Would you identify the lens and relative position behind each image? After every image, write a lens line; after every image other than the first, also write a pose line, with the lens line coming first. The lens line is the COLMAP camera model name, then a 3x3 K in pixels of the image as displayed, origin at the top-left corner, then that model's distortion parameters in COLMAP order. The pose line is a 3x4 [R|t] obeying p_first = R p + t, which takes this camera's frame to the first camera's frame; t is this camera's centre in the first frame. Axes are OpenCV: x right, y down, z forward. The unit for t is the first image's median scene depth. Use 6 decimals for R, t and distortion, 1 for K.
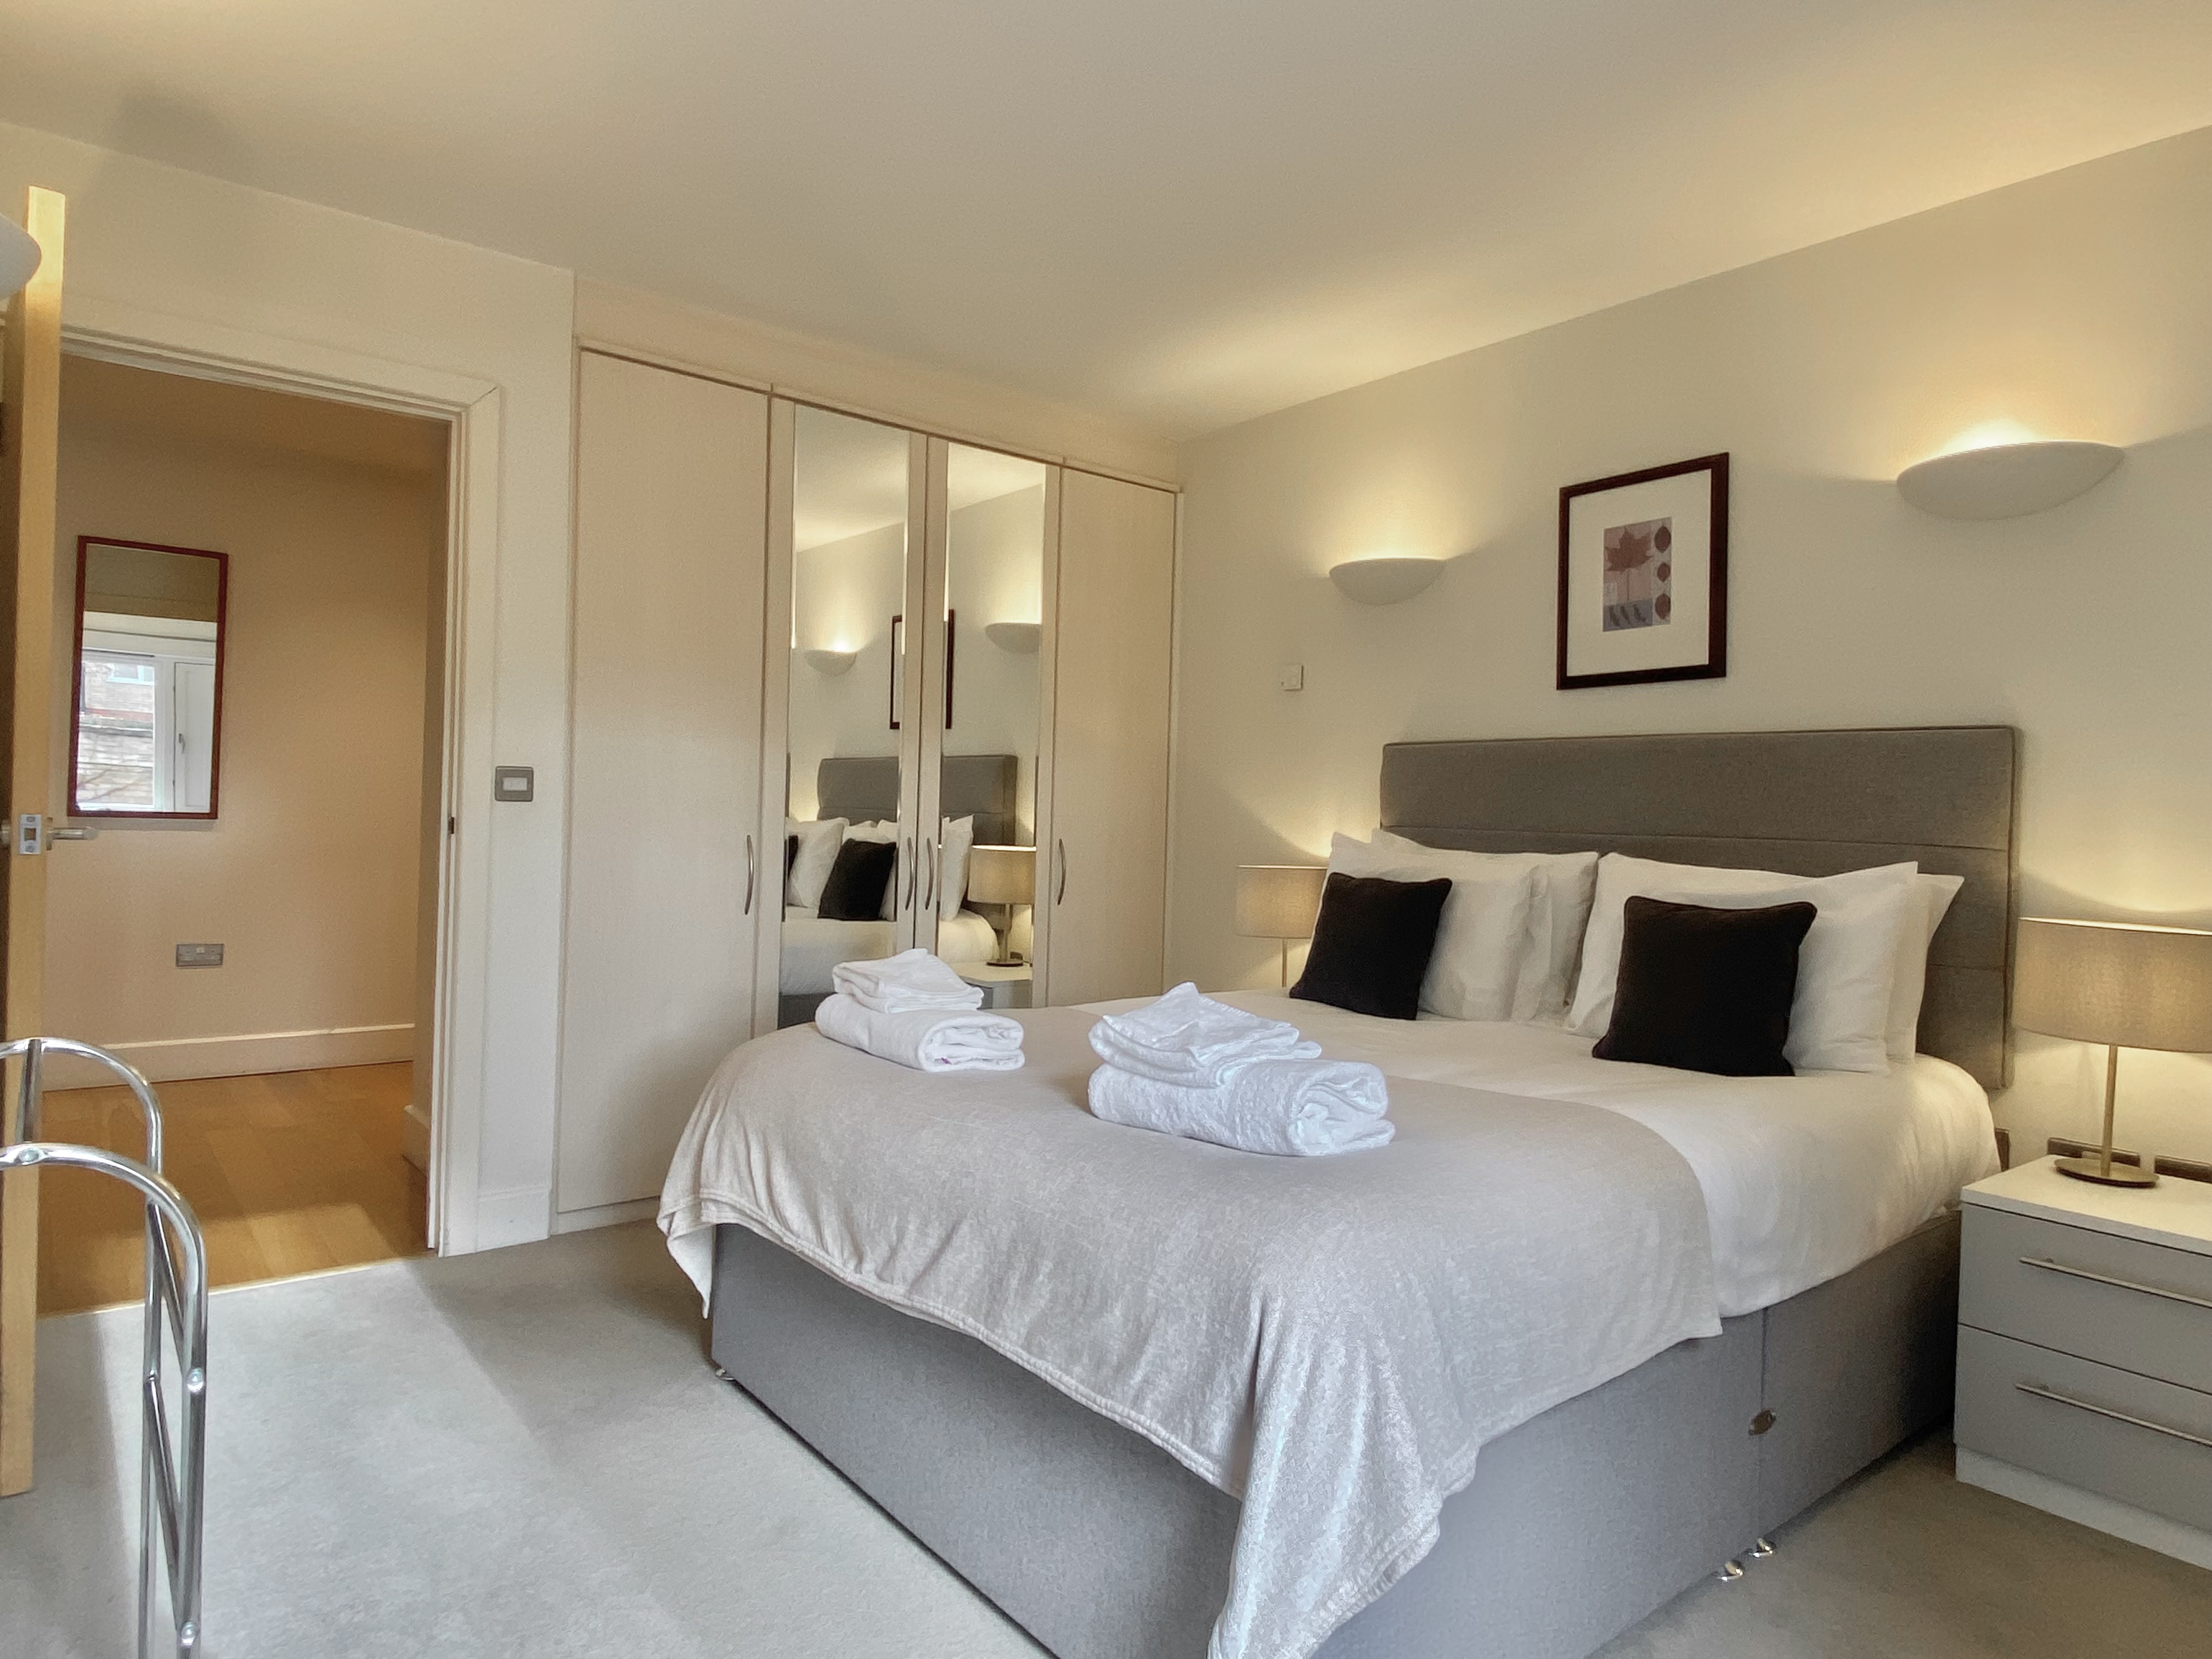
lens RADIAL K [[1351.8, 0, 1103.3], [0, 1351.8, 825.4], [0, 0, 1]] dist [0.006005, -0.000748]
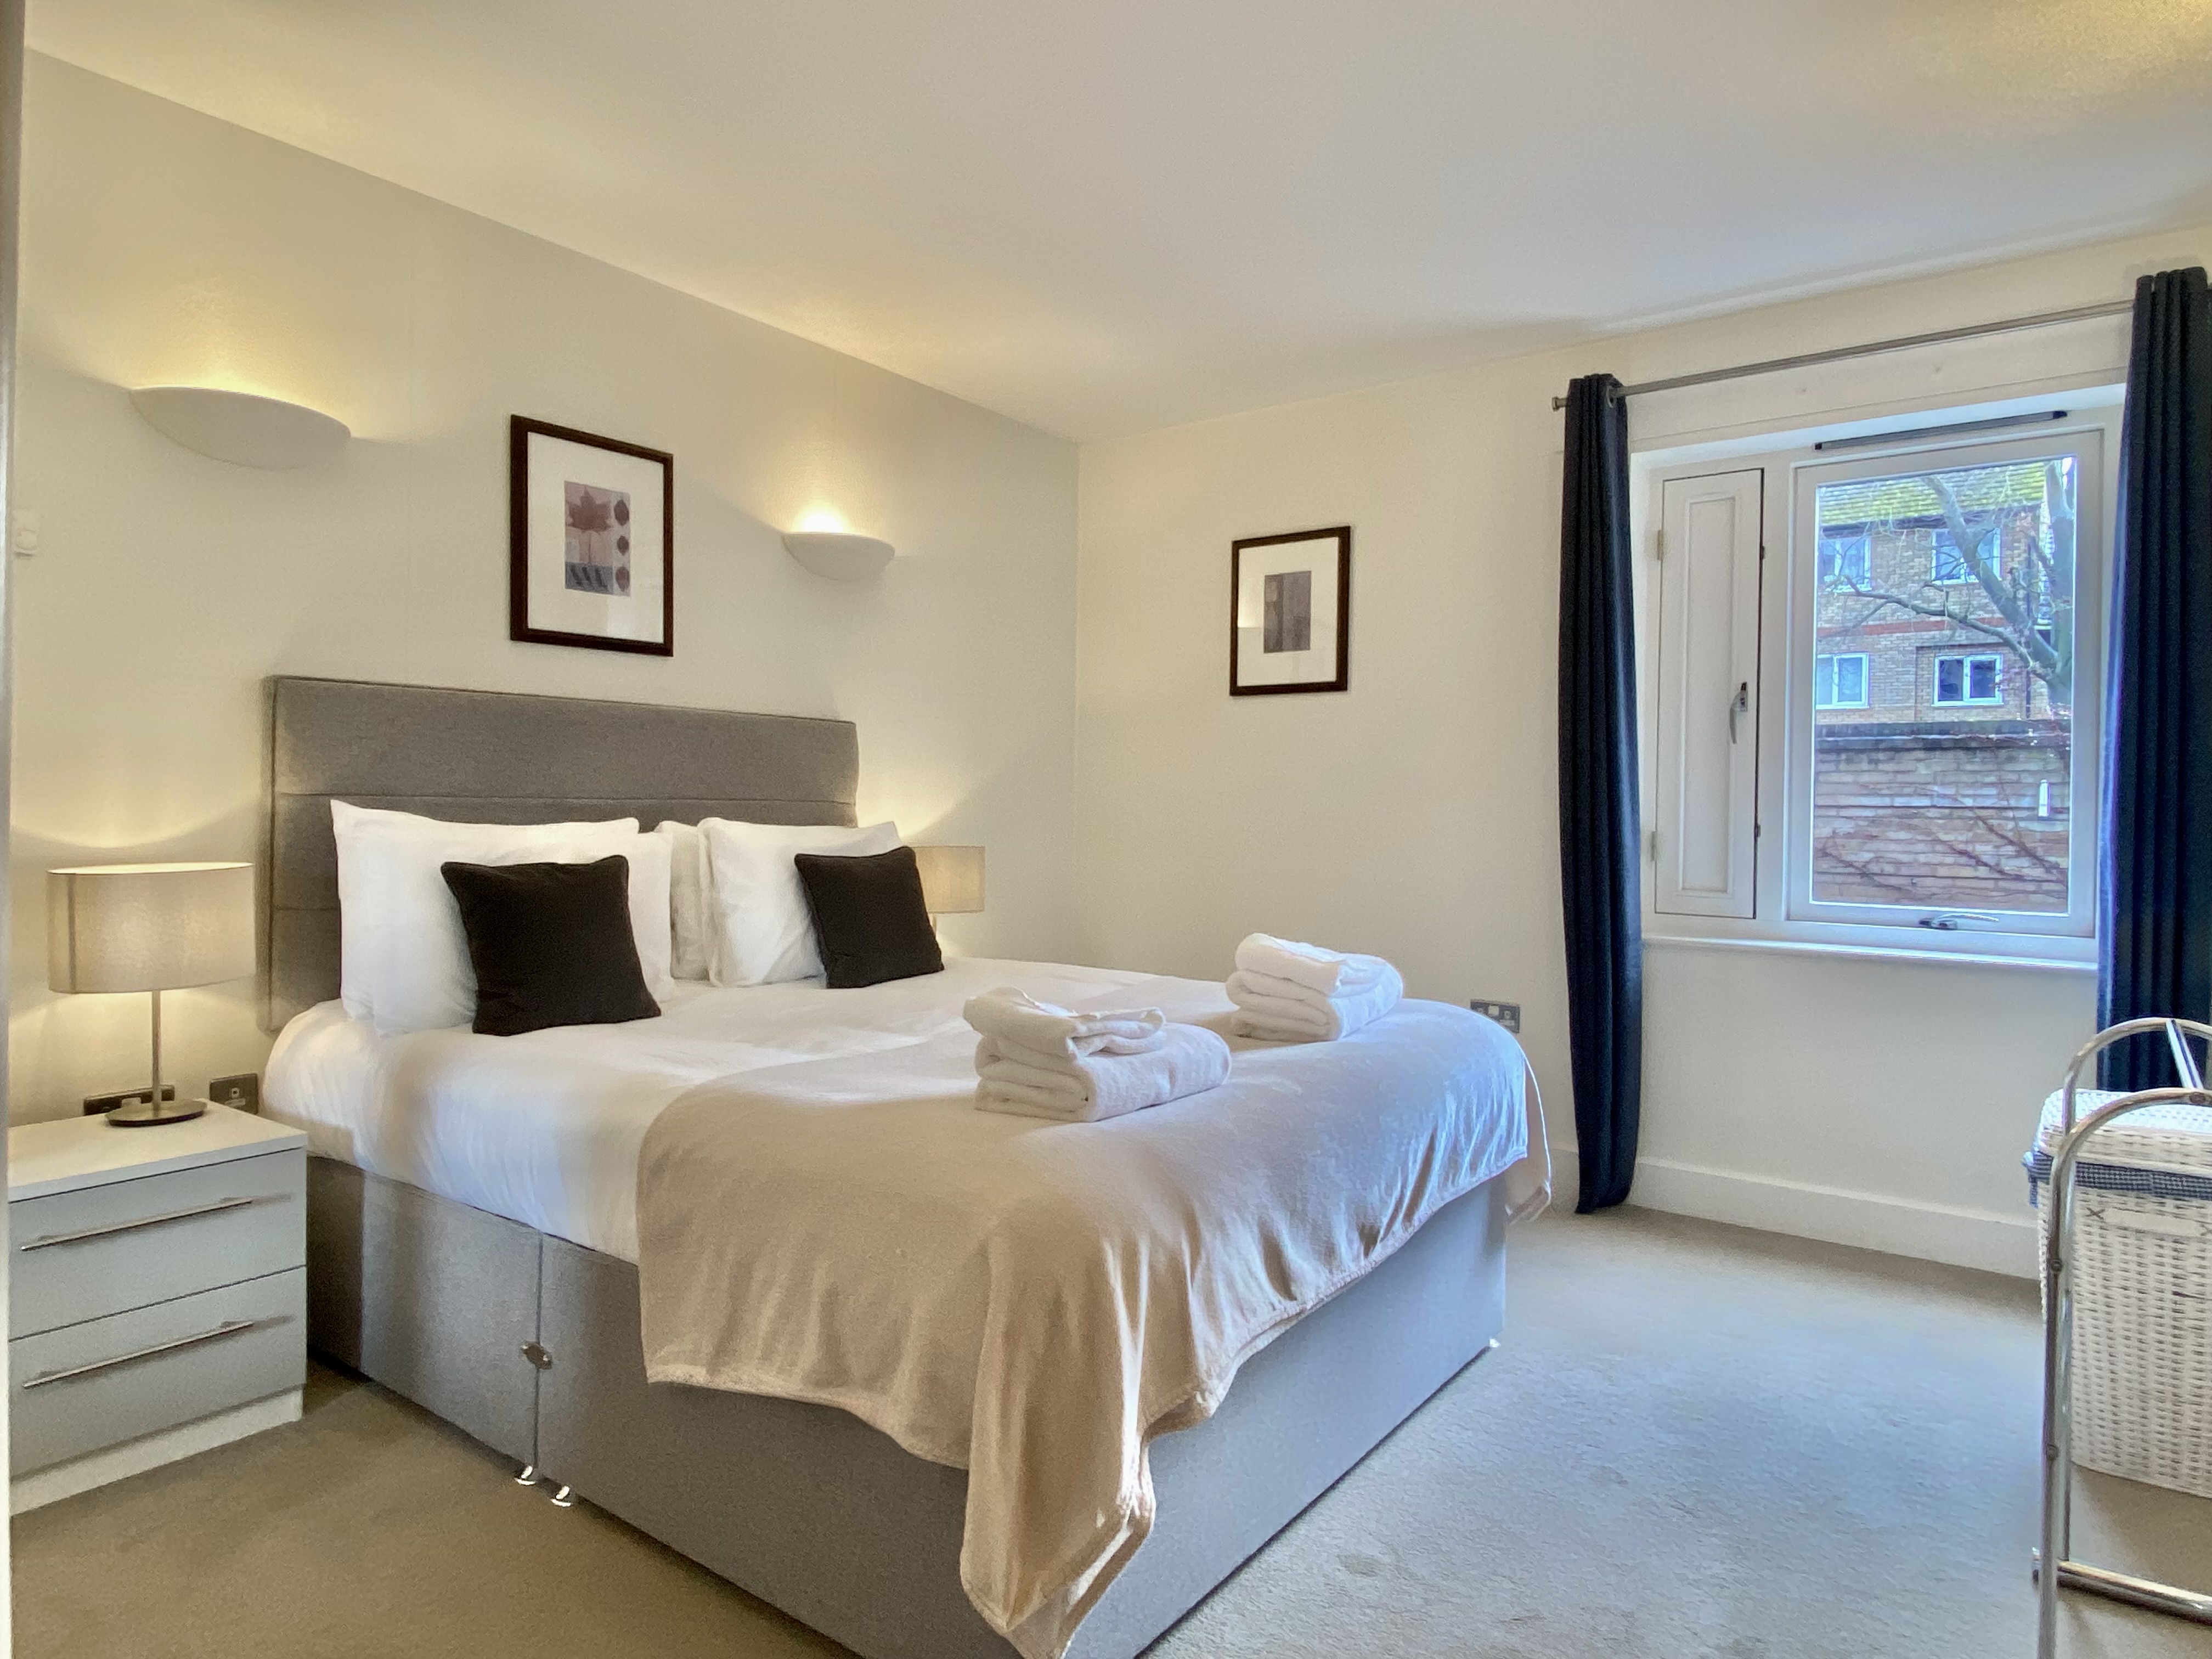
lens RADIAL K [[1351.8, 0, 1101.3], [0, 1351.8, 826.9], [0, 0, 1]] dist [0.006005, -0.000748]
pose [[-0.265067, -0.039936, 0.963403, -0.679769], [-0.010055, 0.999202, 0.038653, -0.014205], [-0.964178, 0.000558, -0.265257, 0.901690]]
